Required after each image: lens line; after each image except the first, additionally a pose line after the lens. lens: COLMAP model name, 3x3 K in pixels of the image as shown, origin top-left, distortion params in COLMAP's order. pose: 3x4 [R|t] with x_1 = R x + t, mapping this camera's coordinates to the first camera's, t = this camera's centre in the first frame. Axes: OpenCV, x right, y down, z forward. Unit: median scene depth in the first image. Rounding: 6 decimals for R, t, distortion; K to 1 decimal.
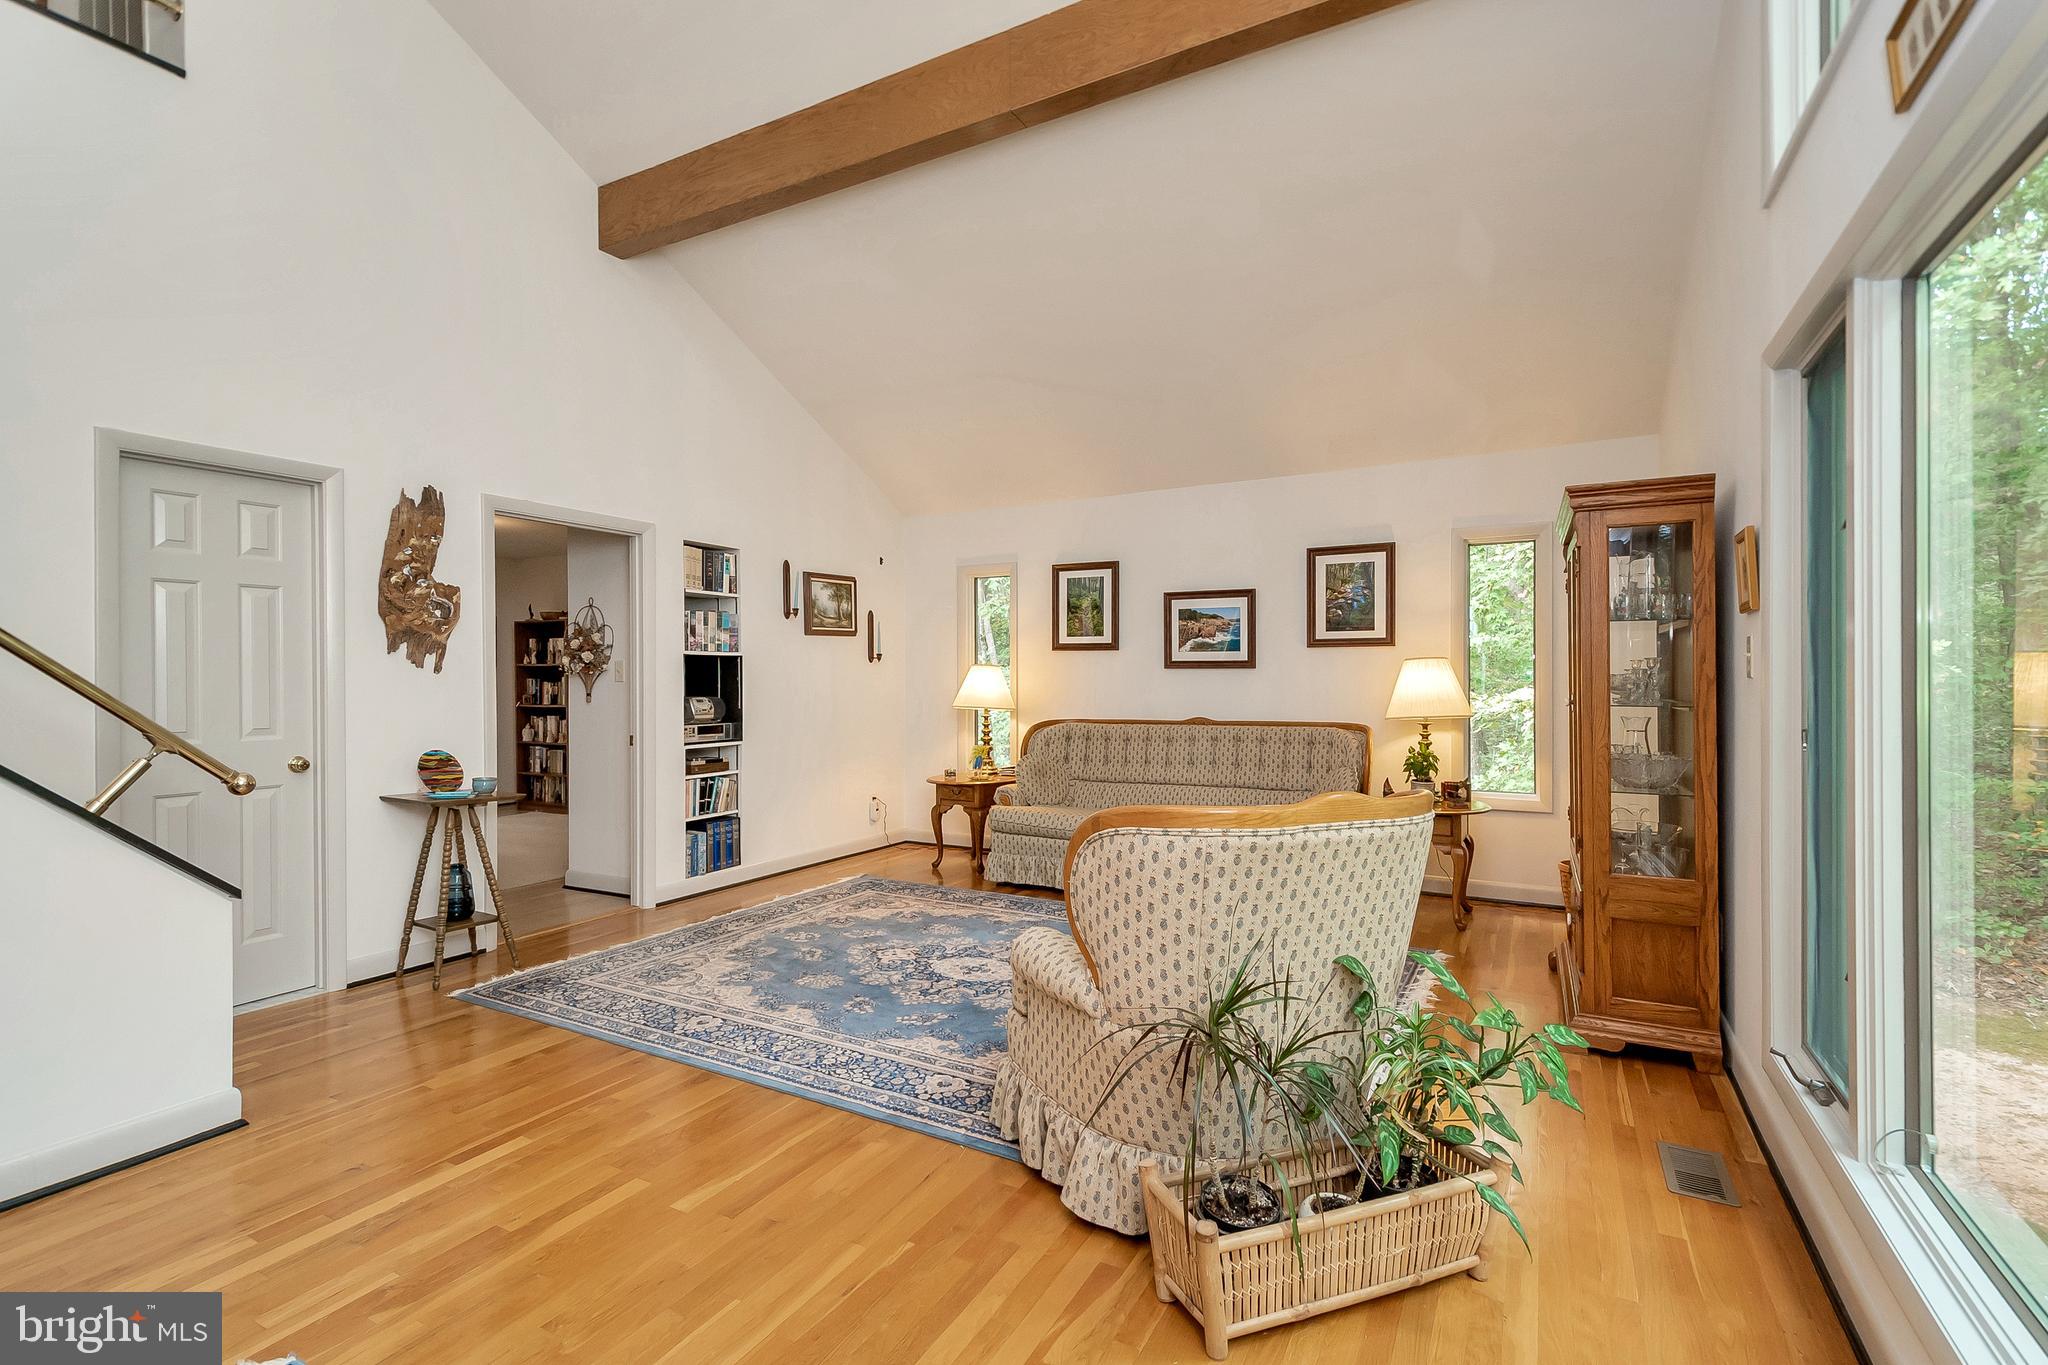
lens RADIAL K [[939.2, 0, 1024.0], [0, 939.2, 682.5], [0, 0, 1]] dist [0.025964, -0.000109]
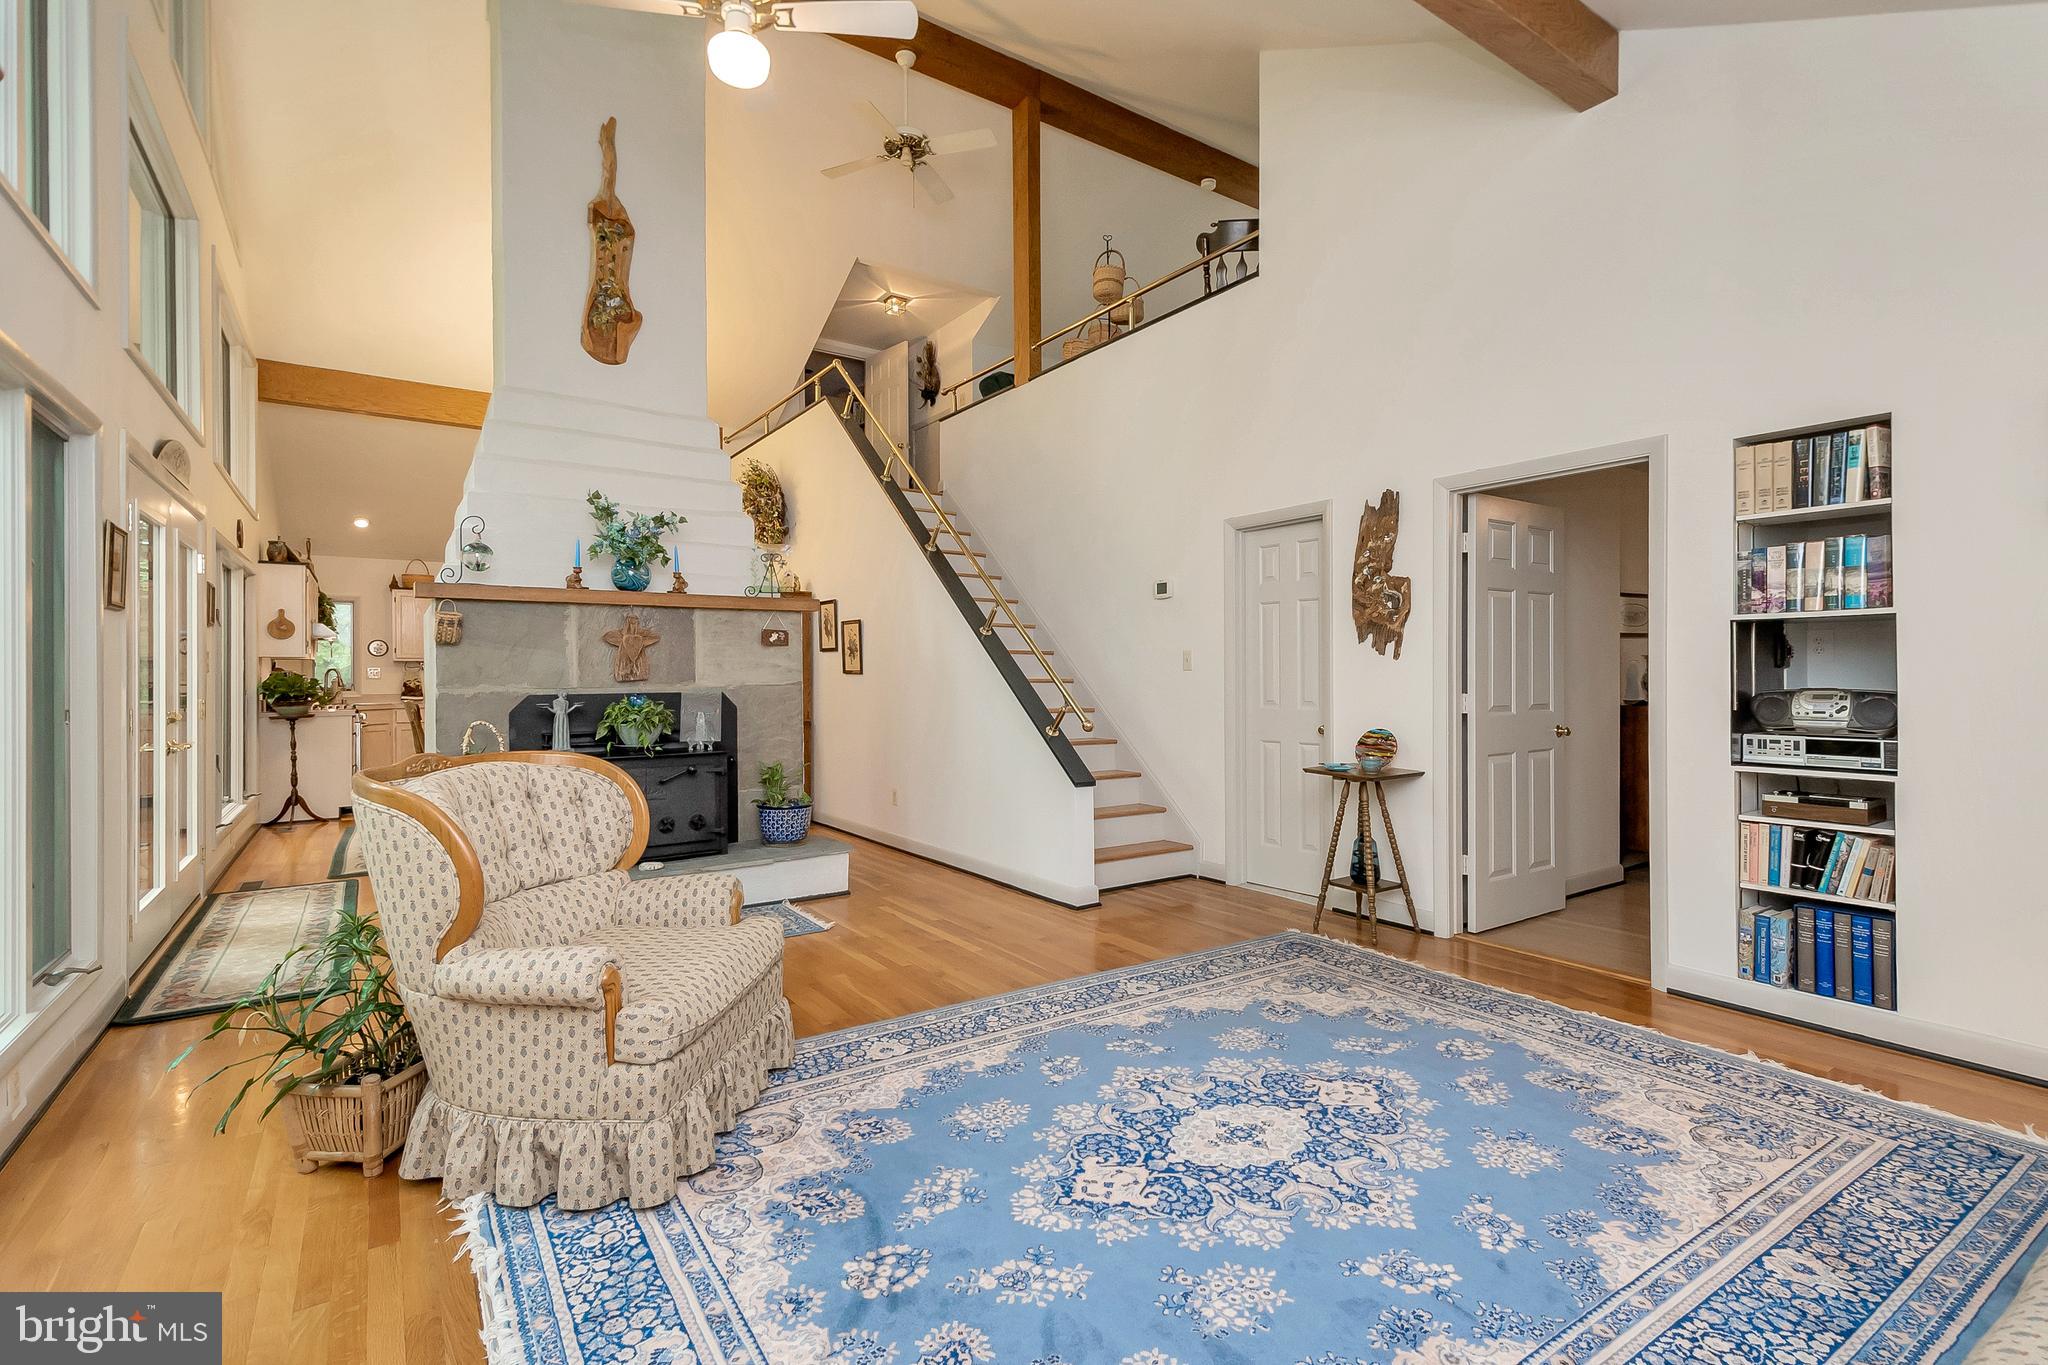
lens RADIAL K [[944.4, 0, 1036.0], [0, 944.4, 670.4], [0, 0, 1]] dist [0.019189, -0.005748]
pose [[-0.448057, 0.000304, -0.894005, 0.501518], [0.004523, 0.999988, -0.001927, 0.002959], [0.893993, -0.004907, -0.448053, 1.038008]]
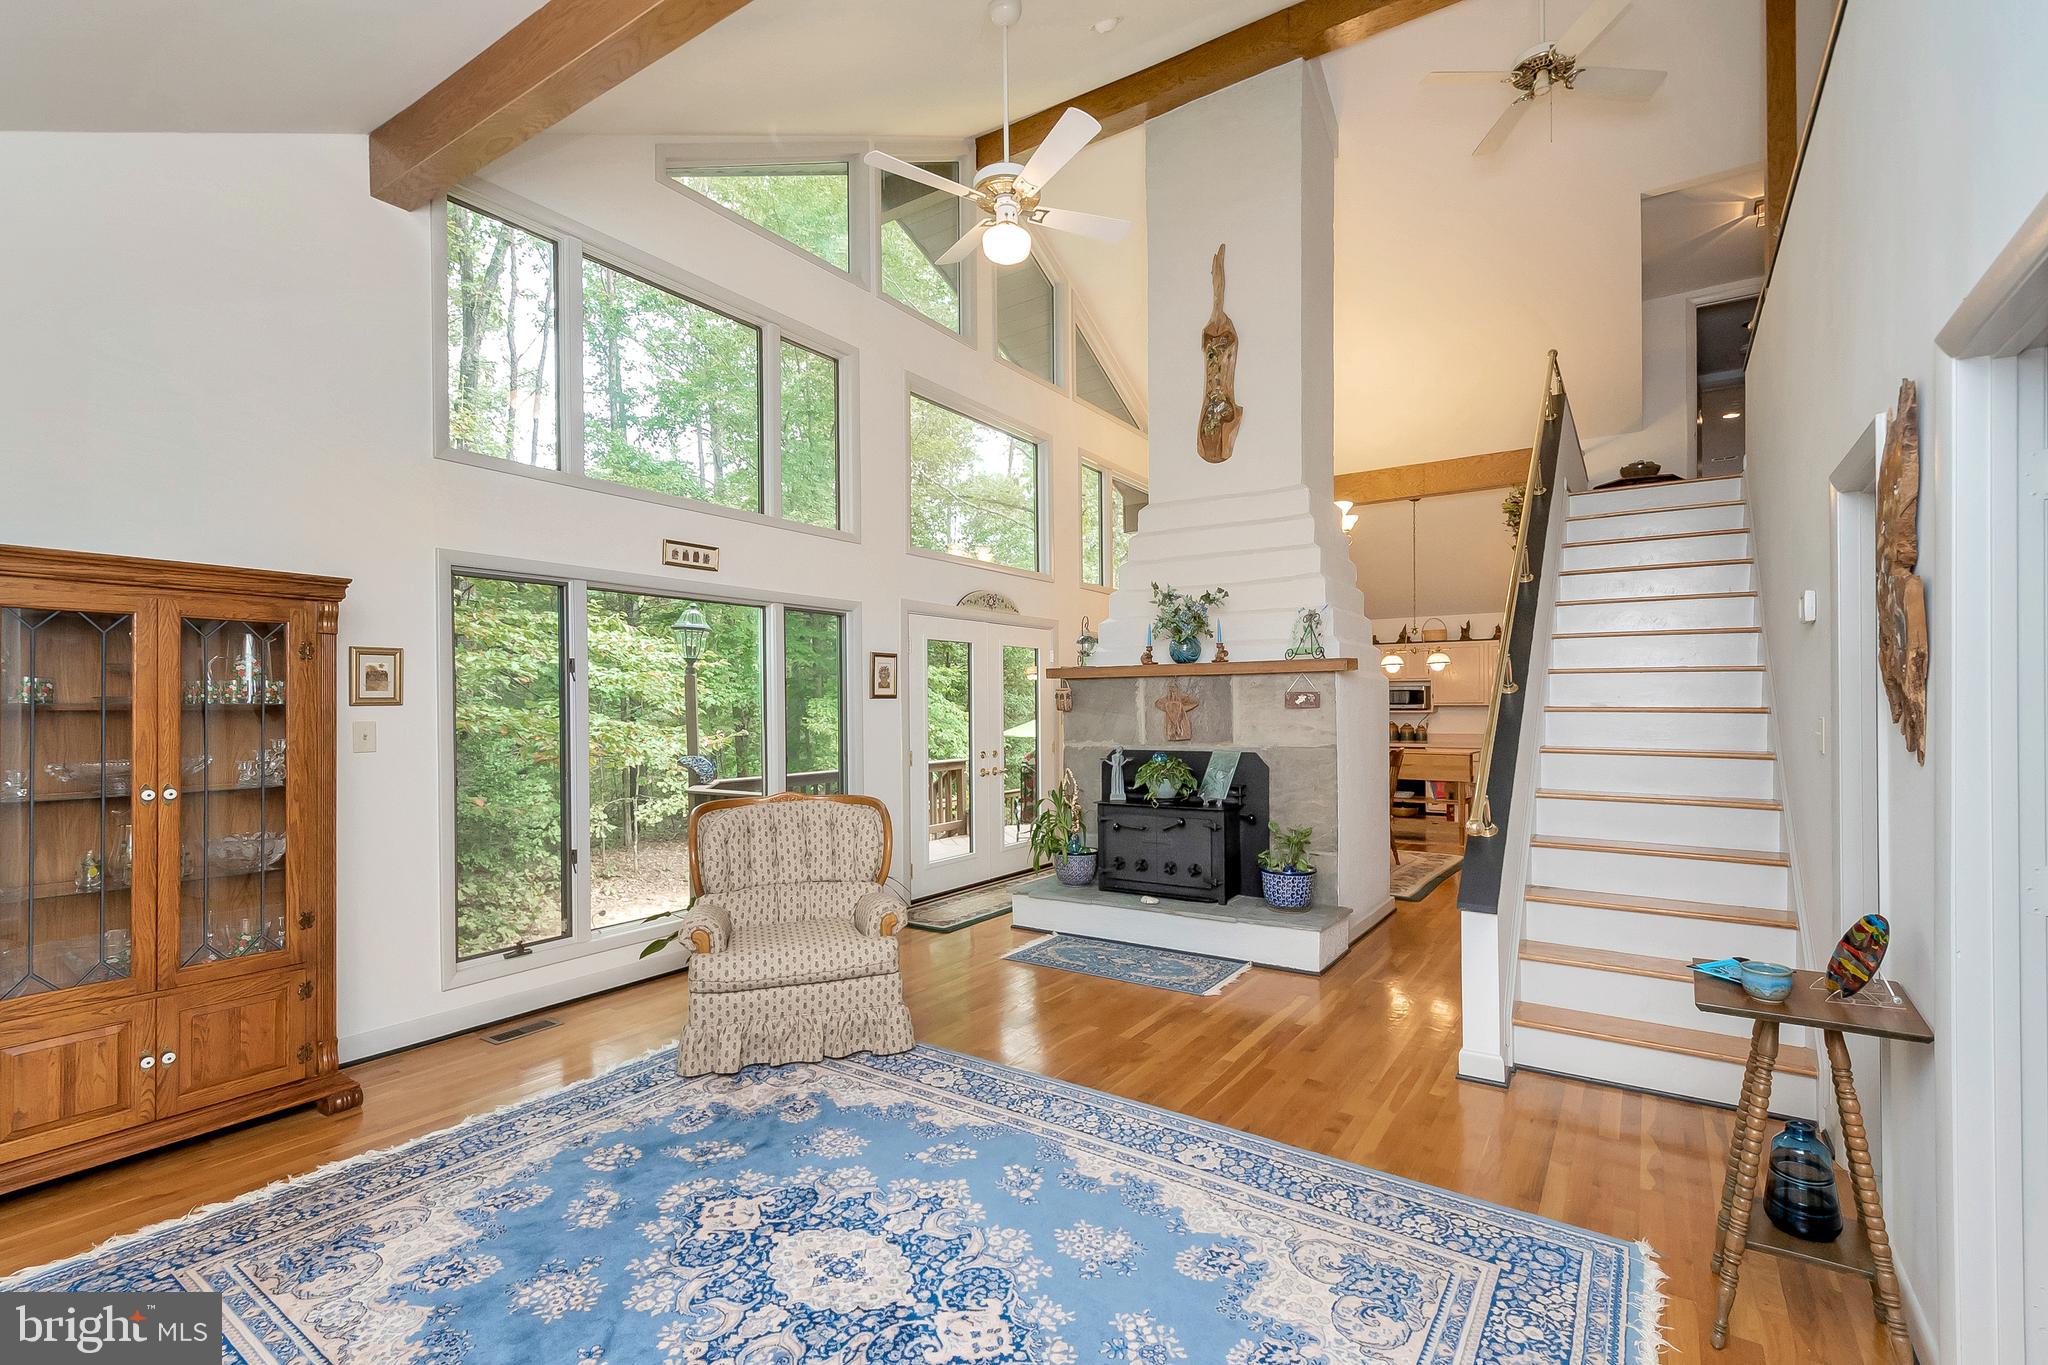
lens RADIAL K [[923.7, 0, 1021.8], [0, 923.7, 701.7], [0, 0, 1]] dist [0.021661, -0.000905]
pose [[-0.995377, 0.008868, 0.095640, -0.199450], [0.008495, 0.999955, -0.004310, -0.038944], [-0.095674, -0.003478, -0.995407, 1.402737]]
